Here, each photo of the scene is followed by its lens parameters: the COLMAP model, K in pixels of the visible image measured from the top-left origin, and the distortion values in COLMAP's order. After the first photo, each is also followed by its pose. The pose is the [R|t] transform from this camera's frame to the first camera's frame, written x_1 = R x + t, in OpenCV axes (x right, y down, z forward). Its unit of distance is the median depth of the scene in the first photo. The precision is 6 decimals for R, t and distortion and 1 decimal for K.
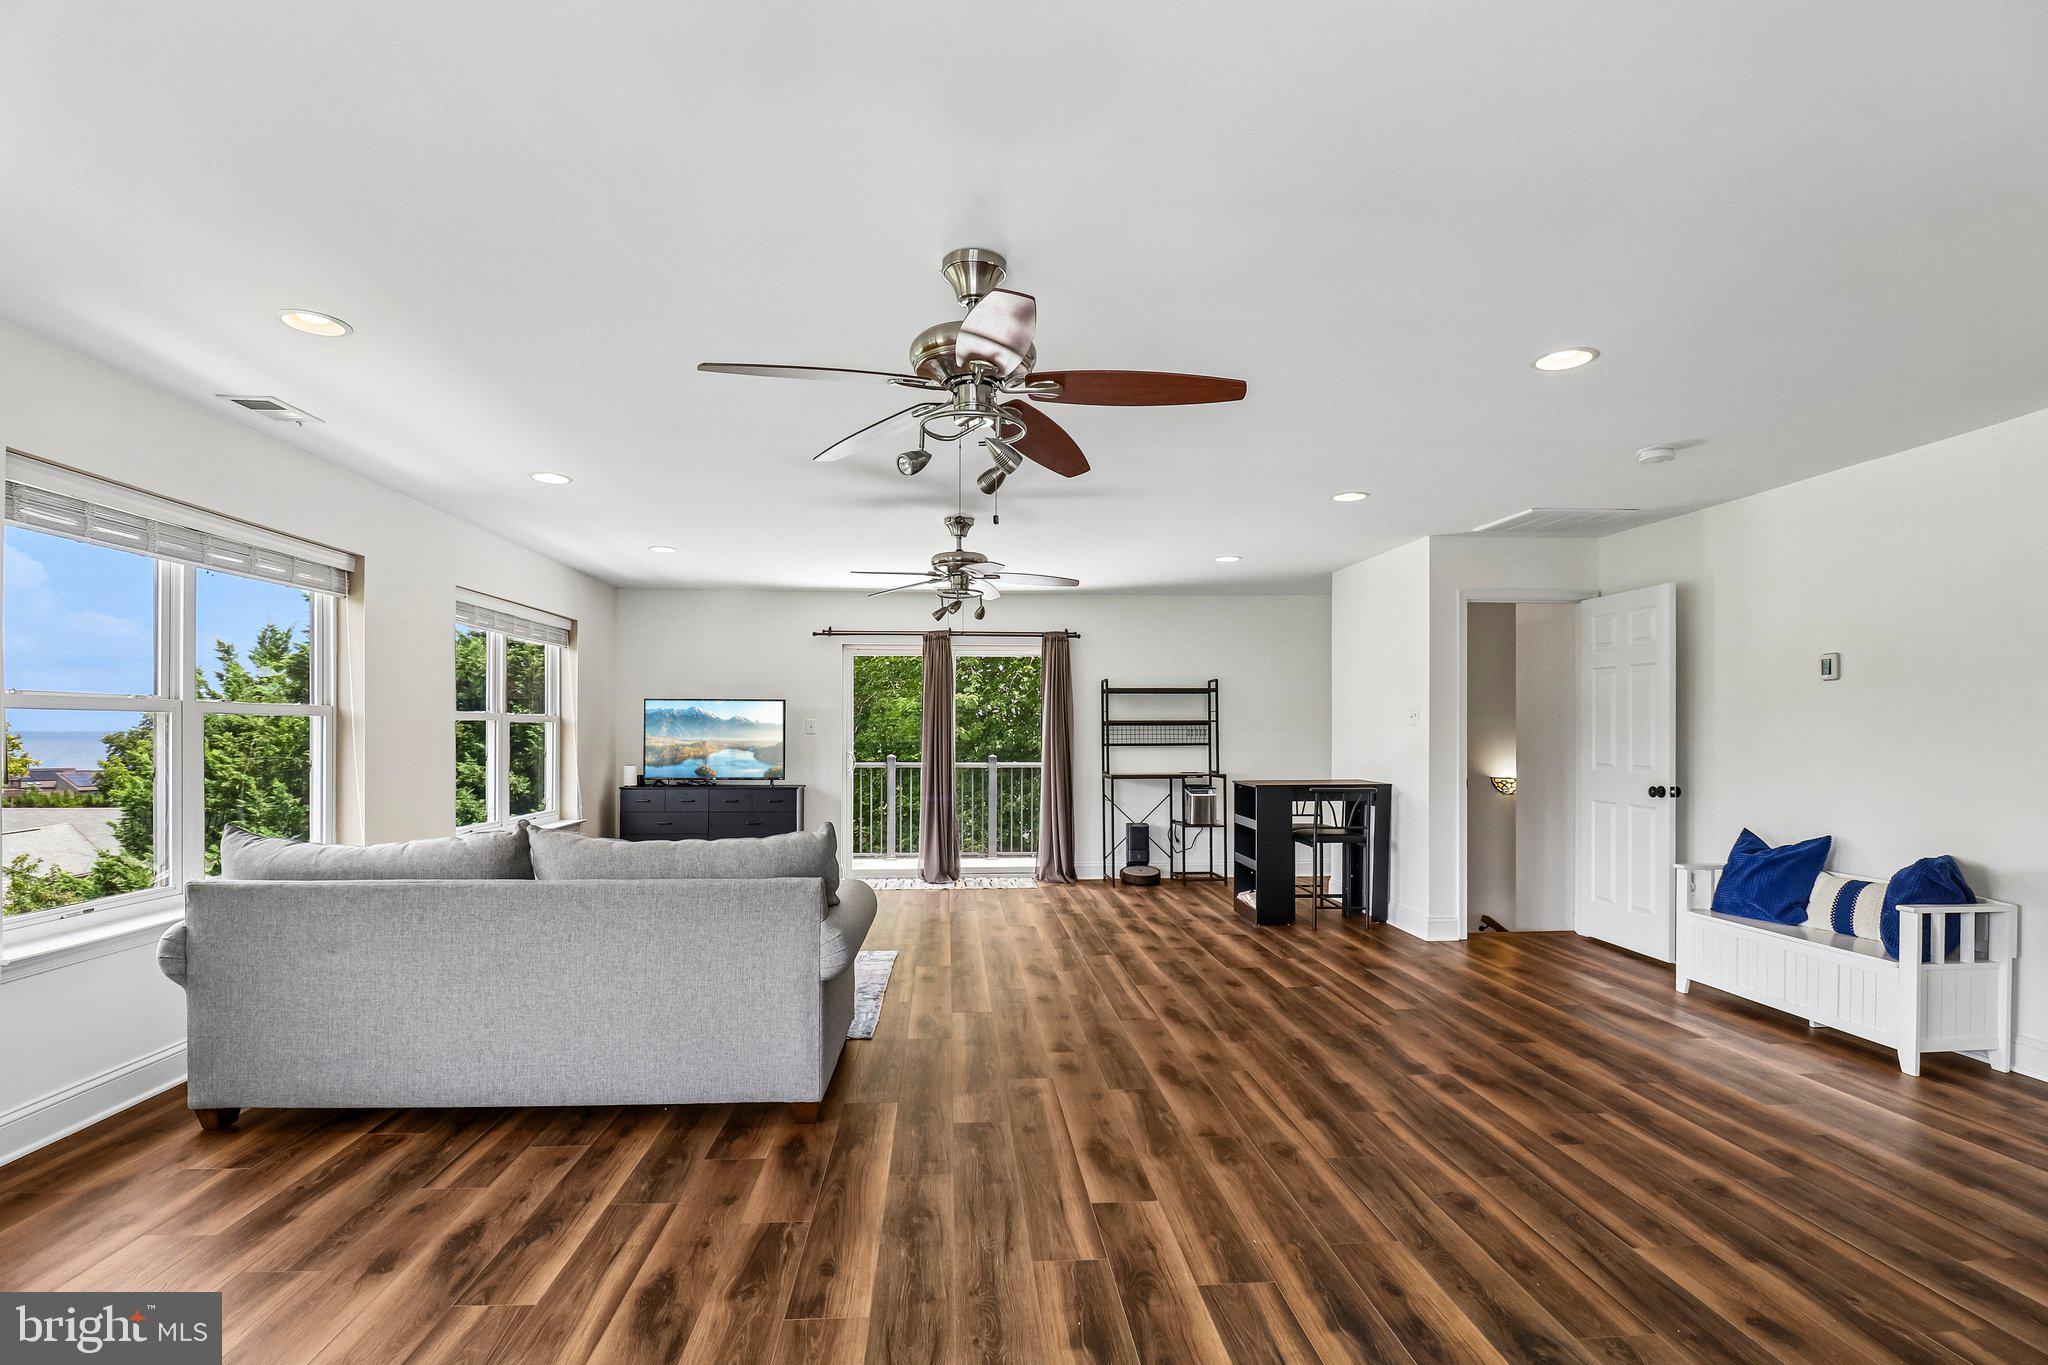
lens RADIAL K [[963.7, 0, 1021.7], [0, 963.7, 732.2], [0, 0, 1]] dist [-0.006243, -0.000752]
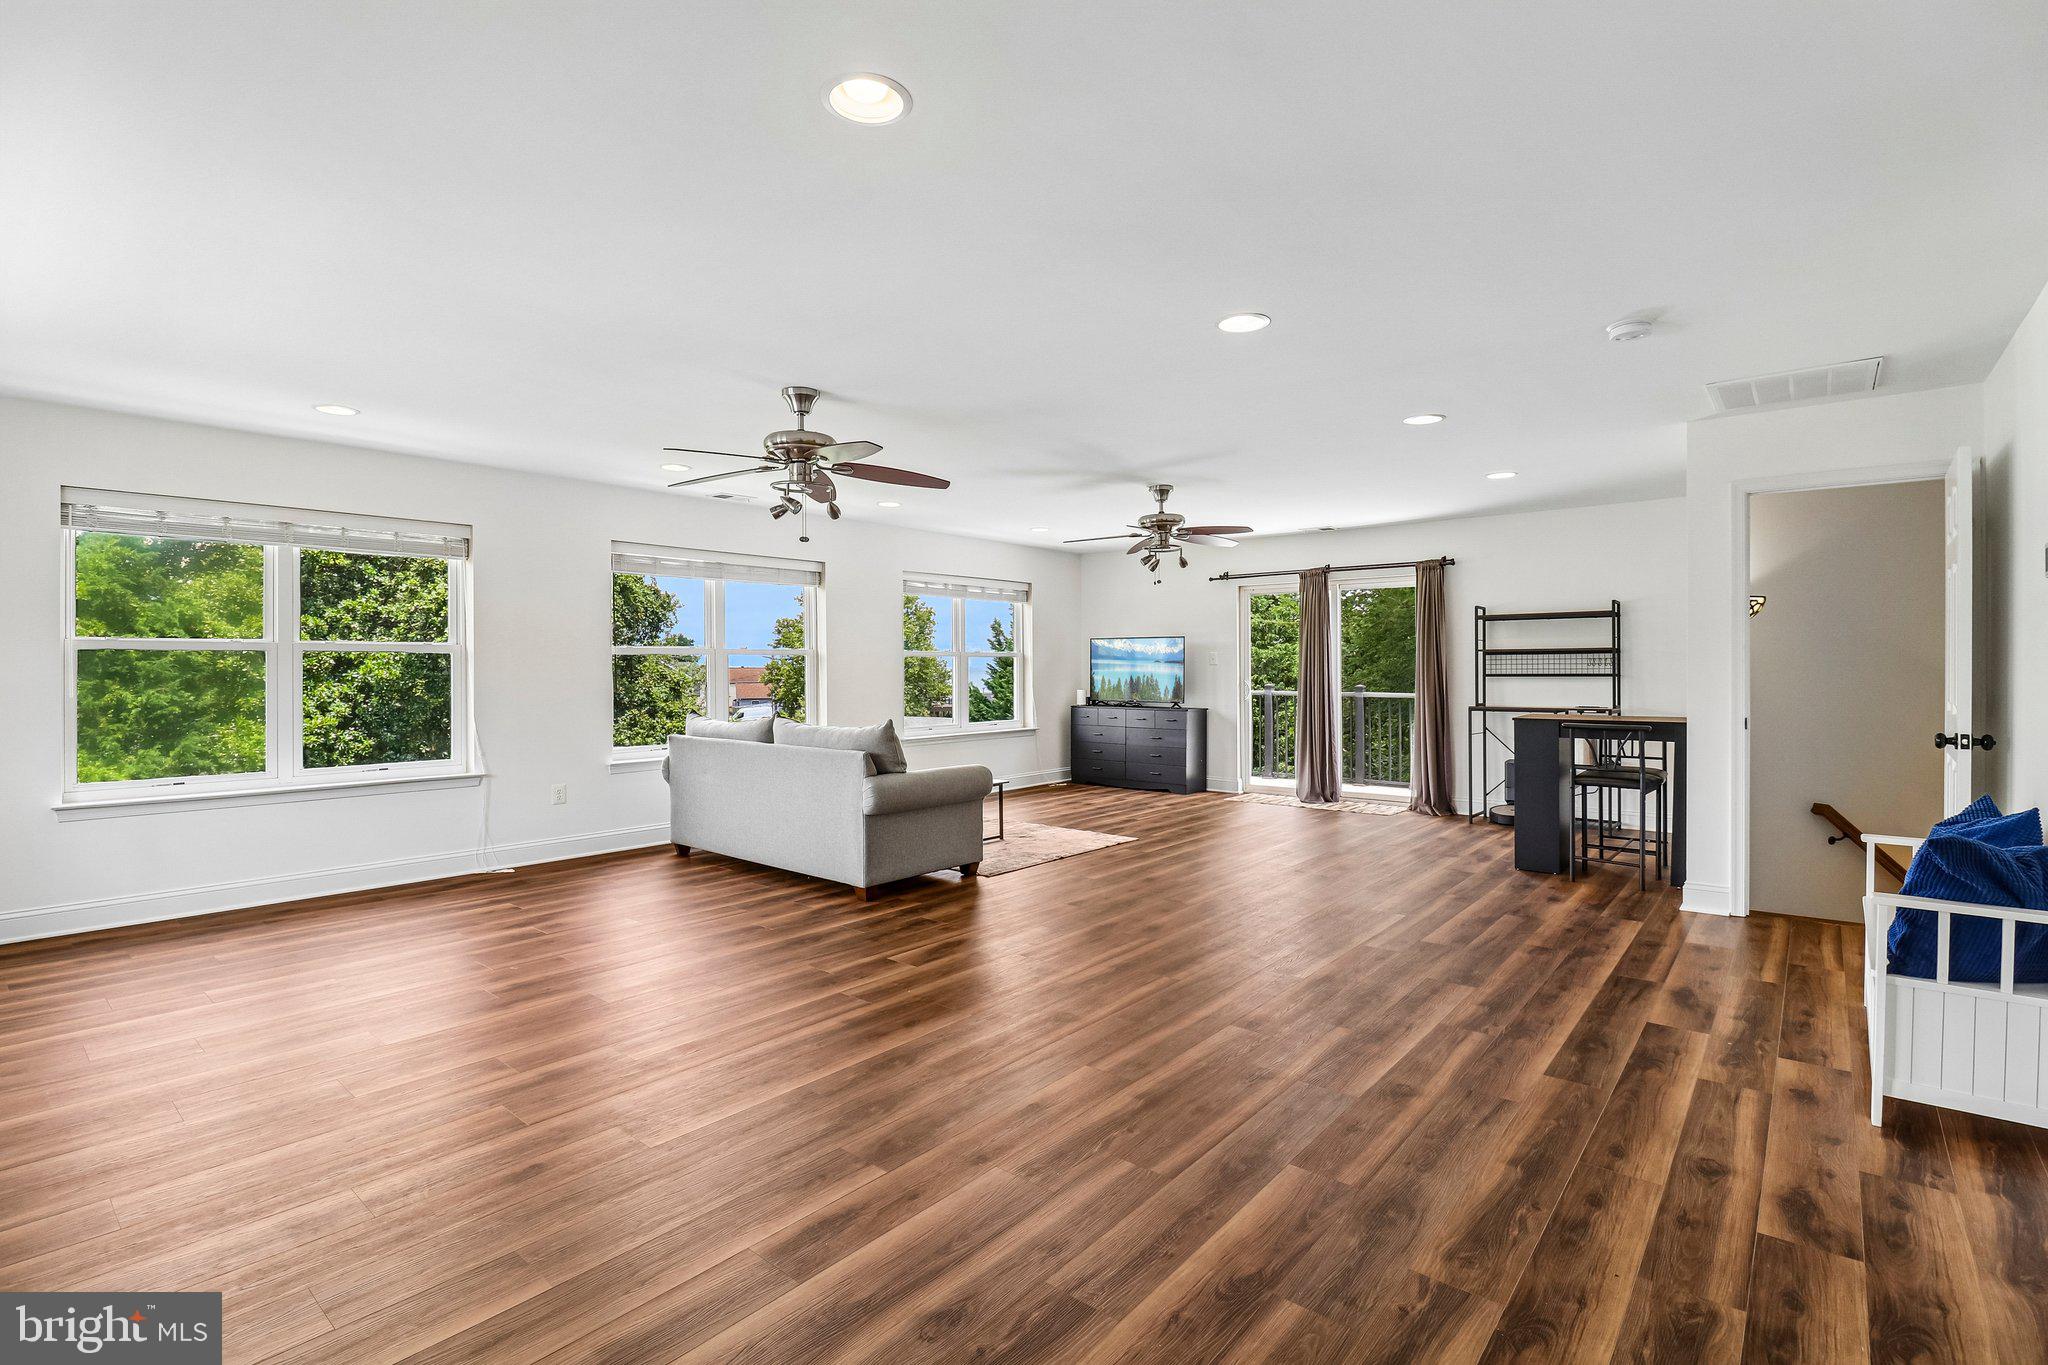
lens RADIAL K [[963.7, 0, 1030.9], [0, 963.7, 674.1], [0, 0, 1]] dist [-0.006243, -0.000752]
pose [[0.719631, 0.002943, -0.694350, 0.460104], [0.004338, 0.999952, 0.008733, 0.002082], [0.694343, -0.009296, 0.719584, 0.007985]]
